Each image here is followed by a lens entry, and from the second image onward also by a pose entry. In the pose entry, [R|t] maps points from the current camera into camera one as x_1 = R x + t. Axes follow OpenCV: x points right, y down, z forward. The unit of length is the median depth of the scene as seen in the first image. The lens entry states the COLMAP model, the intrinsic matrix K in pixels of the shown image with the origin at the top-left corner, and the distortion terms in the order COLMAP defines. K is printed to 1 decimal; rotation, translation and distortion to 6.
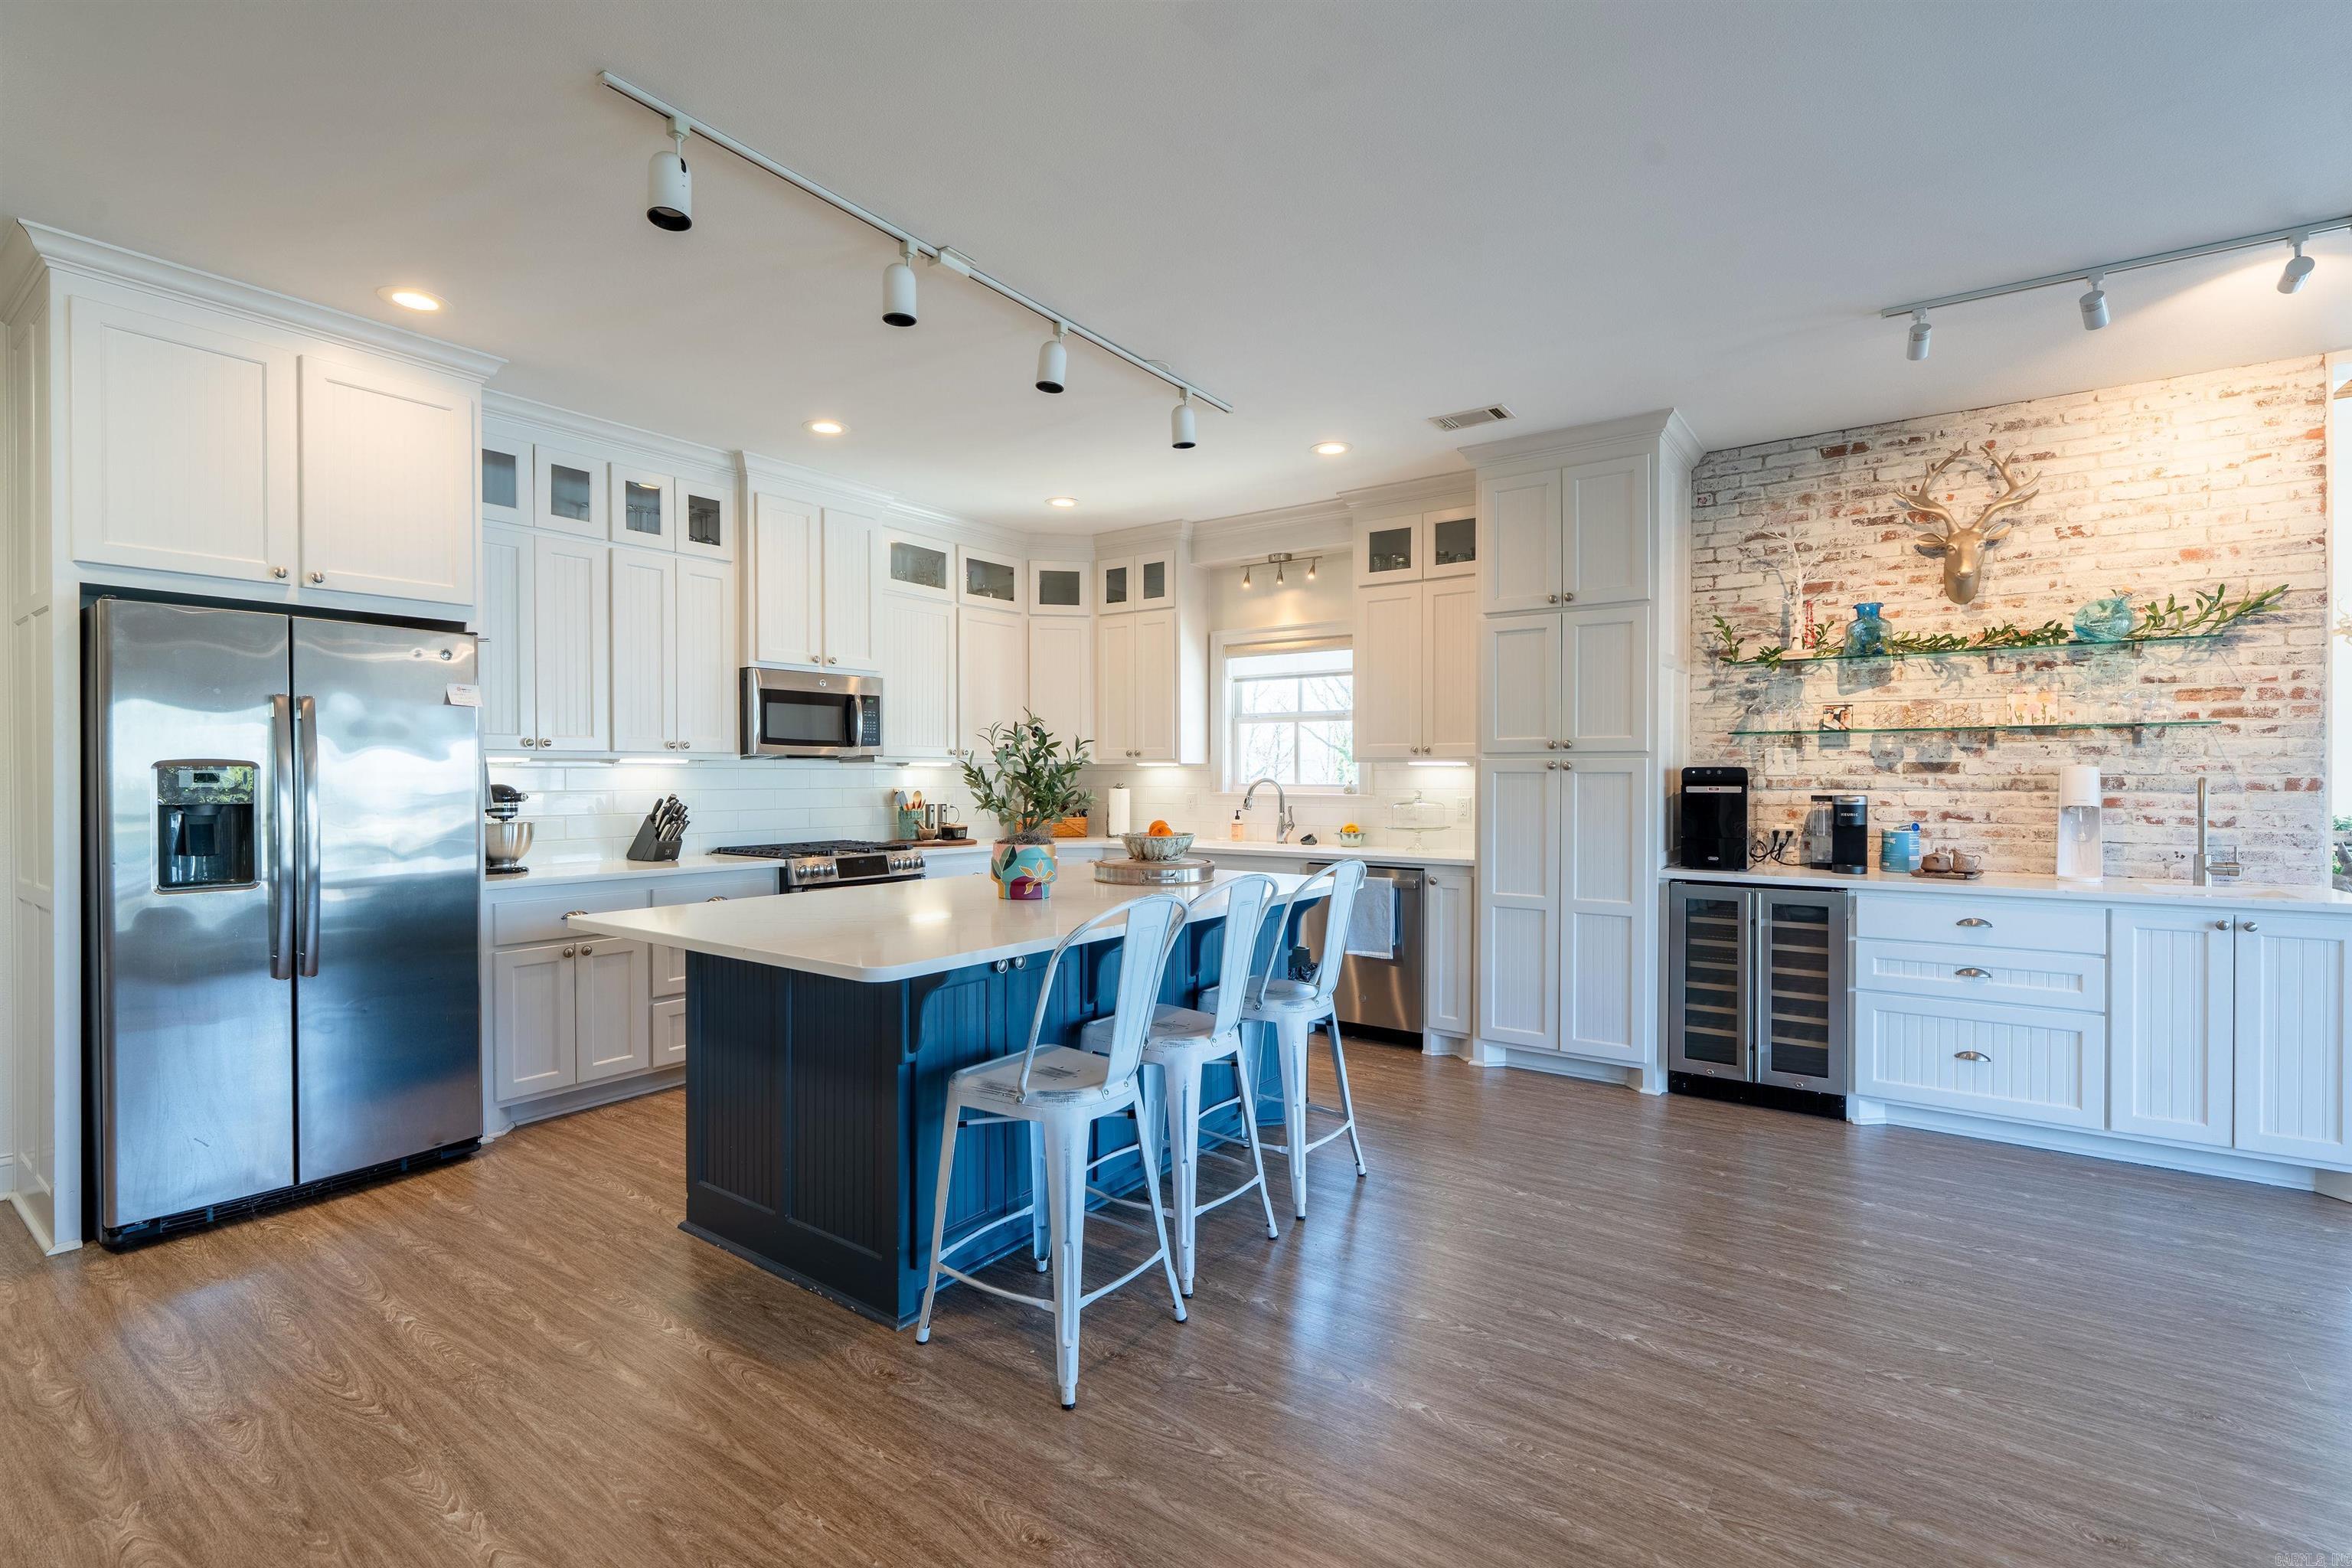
lens RADIAL K [[1052.3, 0, 1173.9], [0, 1052.3, 780.6], [0, 0, 1]] dist [-0.006799, 0.003186]
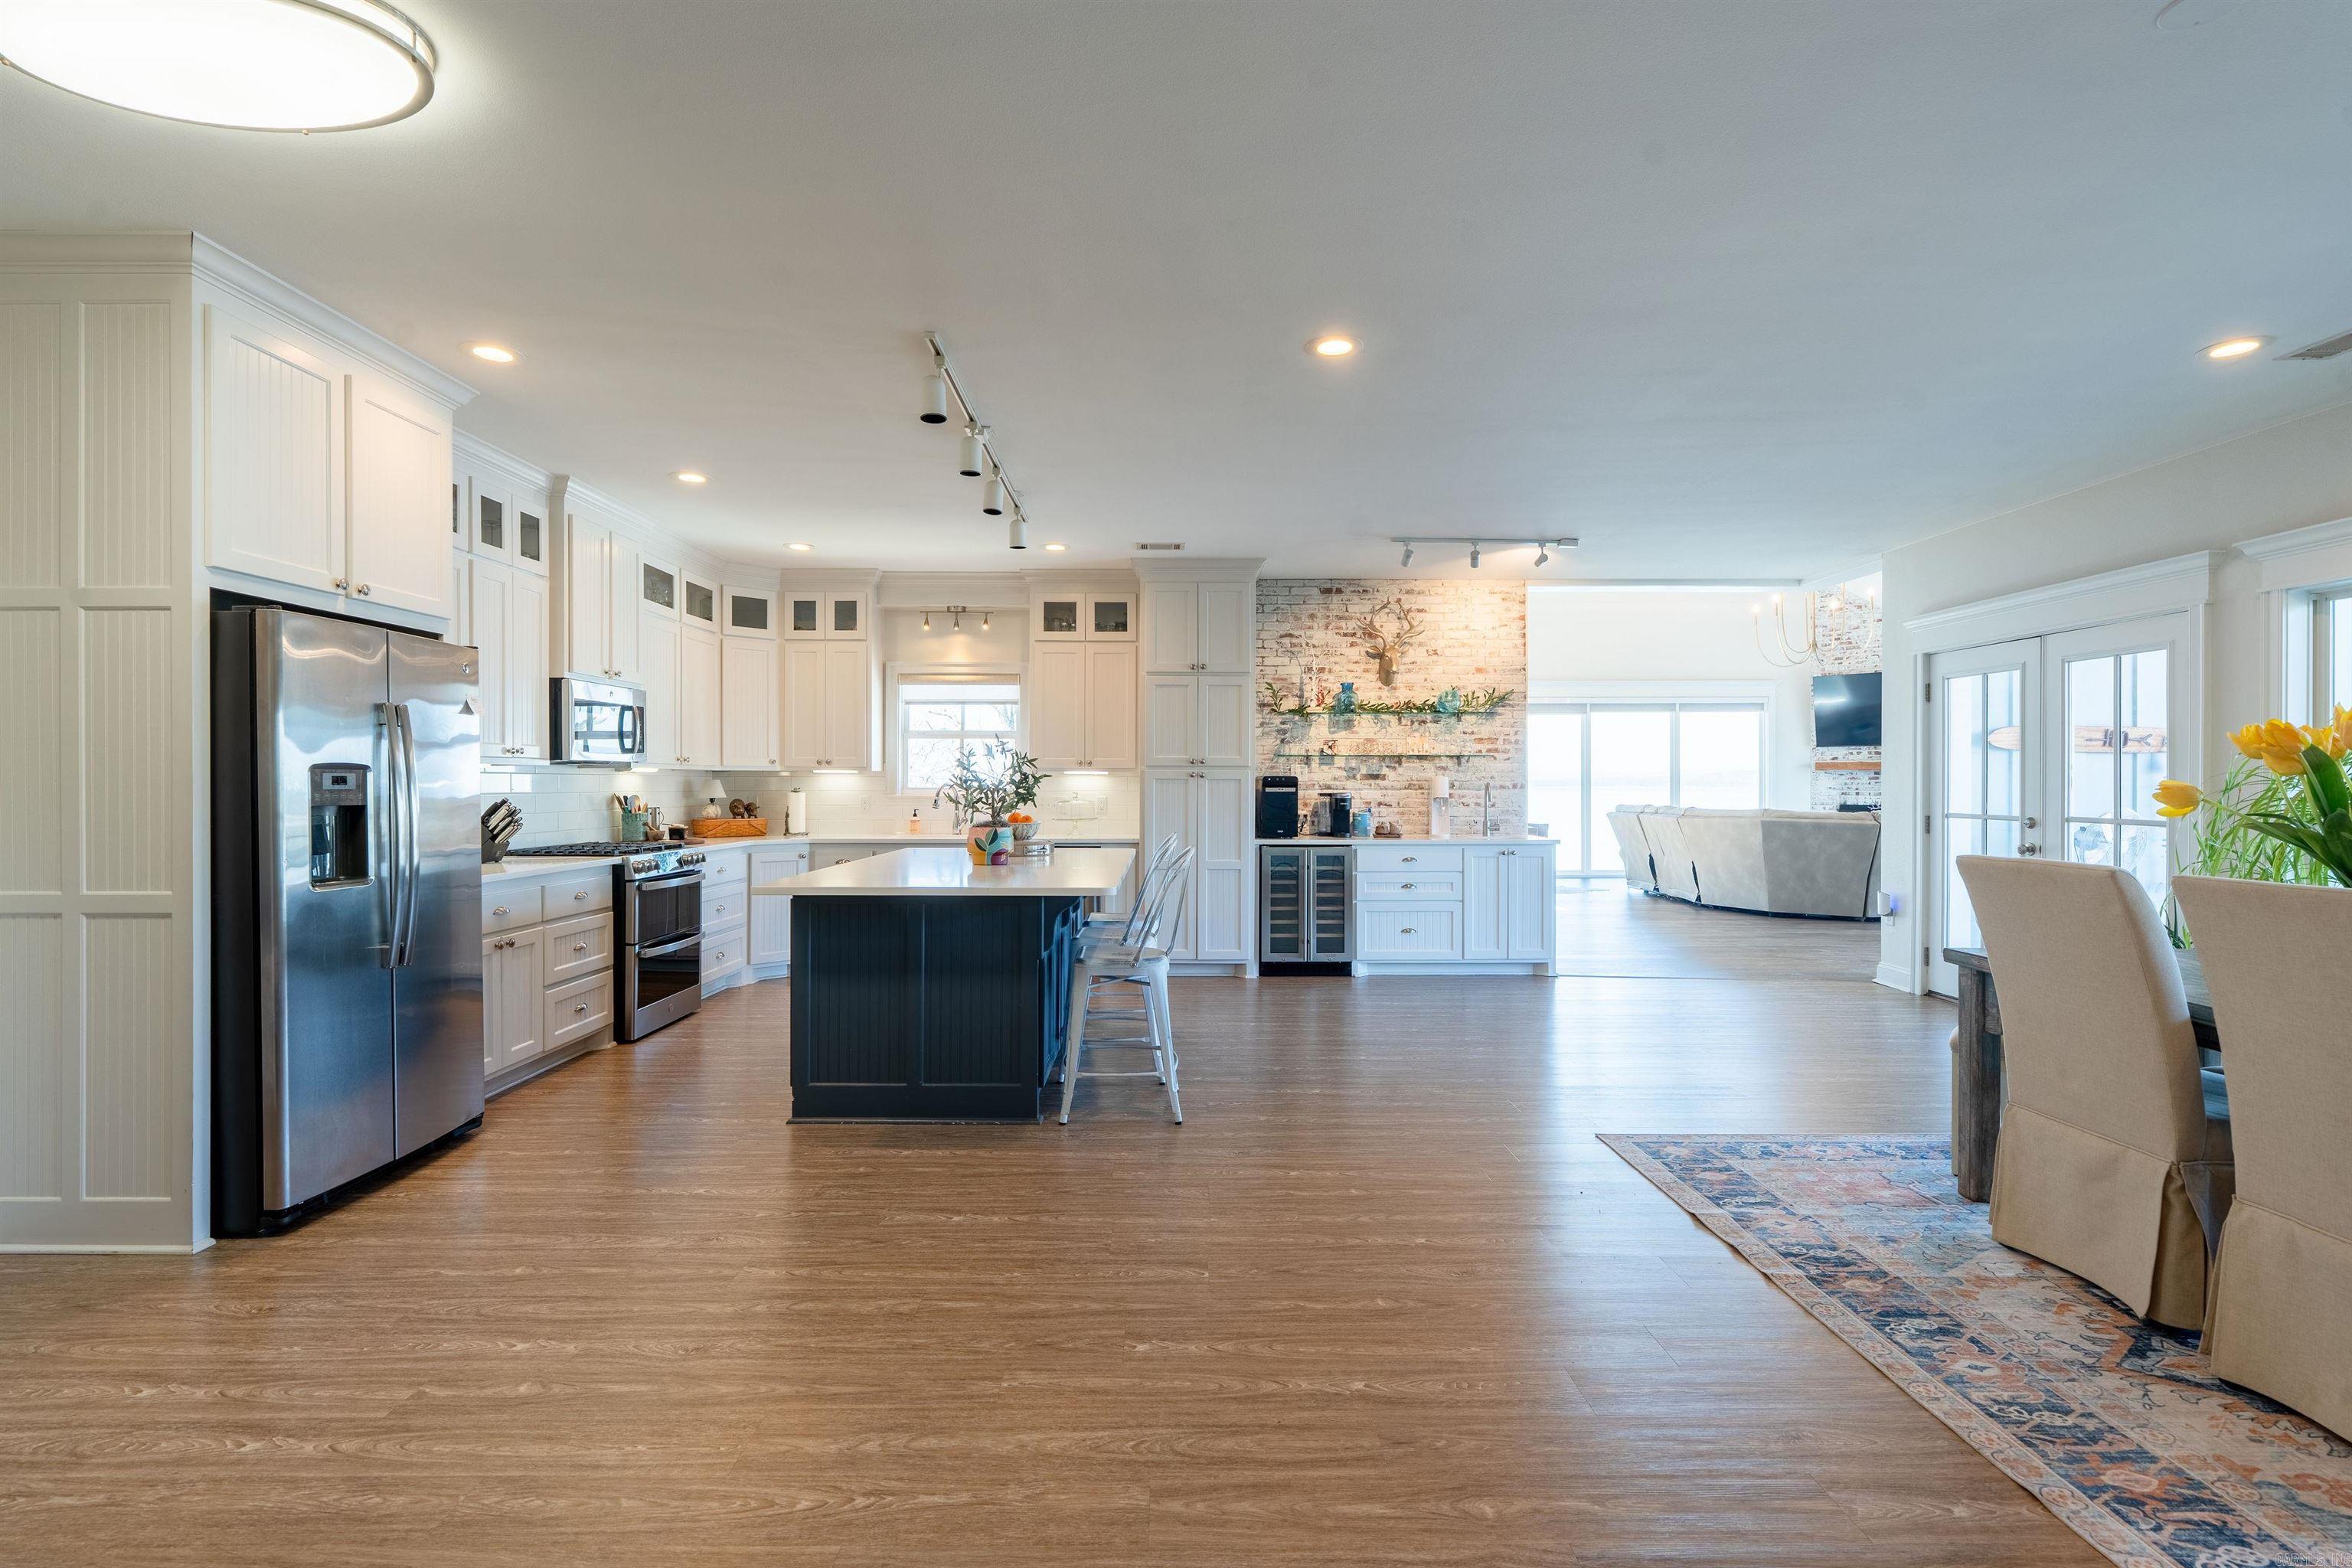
lens RADIAL K [[1052.3, 0, 1173.5], [0, 1052.3, 780.6], [0, 0, 1]] dist [-0.006799, 0.003186]
pose [[0.810651, 0.002026, 0.585526, -0.573816], [0.001973, 0.999979, -0.006193, 0.003965], [-0.585526, 0.006175, 0.810630, -0.236792]]
